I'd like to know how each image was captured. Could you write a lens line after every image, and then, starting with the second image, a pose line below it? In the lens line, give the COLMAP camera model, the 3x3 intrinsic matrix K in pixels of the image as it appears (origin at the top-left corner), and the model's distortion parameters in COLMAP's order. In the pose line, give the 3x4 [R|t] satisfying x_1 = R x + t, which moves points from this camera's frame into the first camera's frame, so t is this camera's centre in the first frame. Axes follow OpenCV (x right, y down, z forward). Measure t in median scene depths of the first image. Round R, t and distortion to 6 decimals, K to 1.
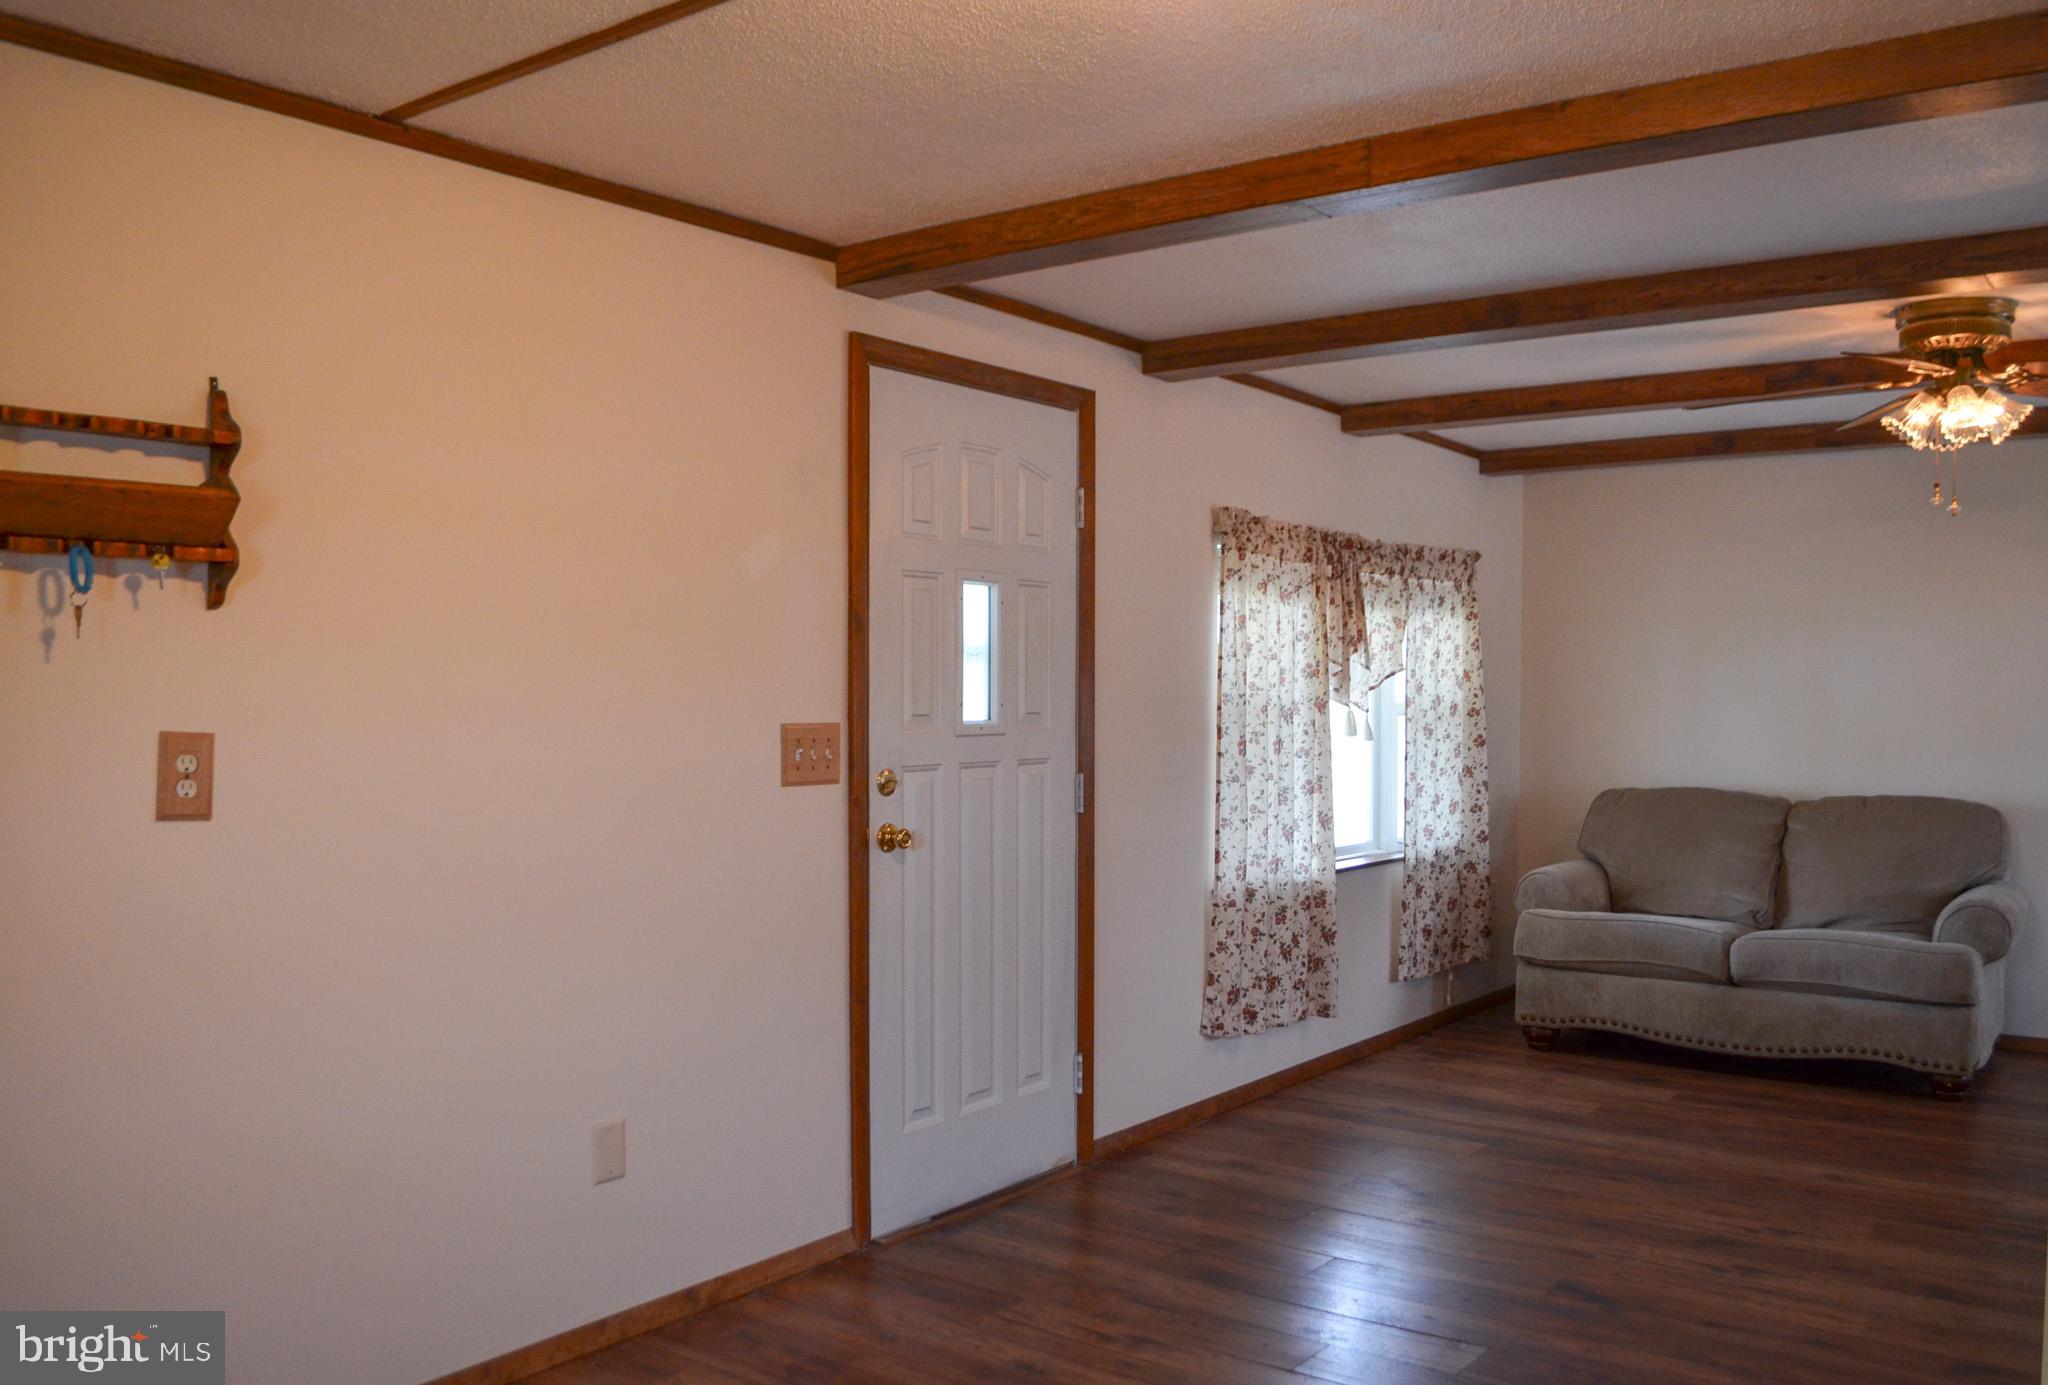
lens RADIAL K [[1693.3, 0, 1025.4], [0, 1693.3, 728.7], [0, 0, 1]] dist [-0.074496, -0.008020]
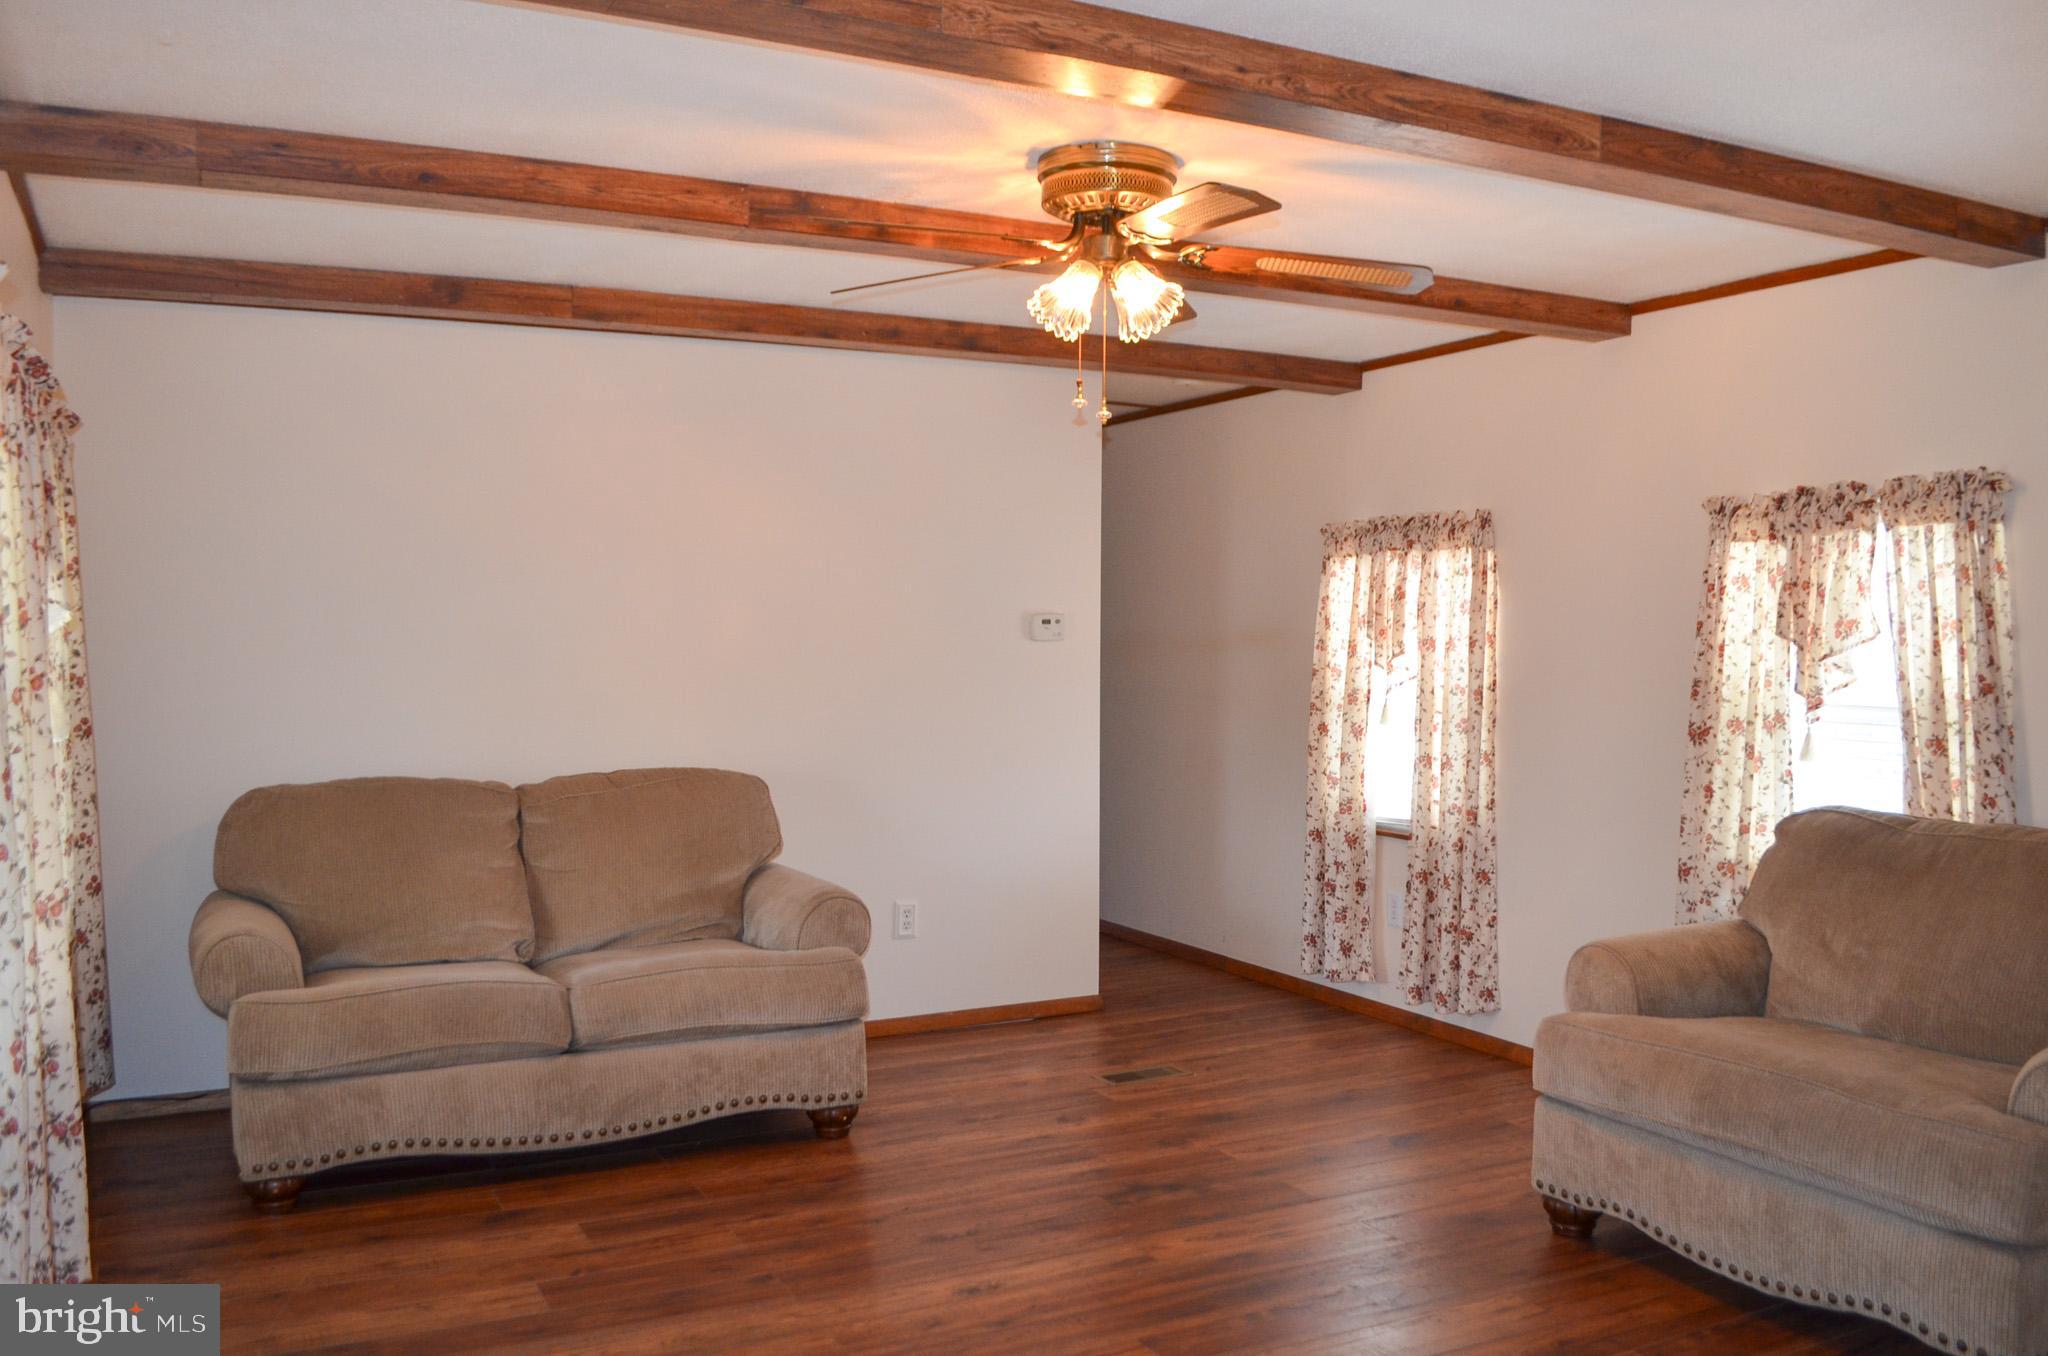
lens RADIAL K [[1647.6, 0, 1037.4], [0, 1647.6, 721.0], [0, 0, 1]] dist [-0.075674, 0.009976]
pose [[0.409168, -0.046194, 0.911289, -0.131945], [0.018239, 0.998932, 0.042448, -0.015772], [-0.912277, -0.000747, 0.409574, 0.528970]]
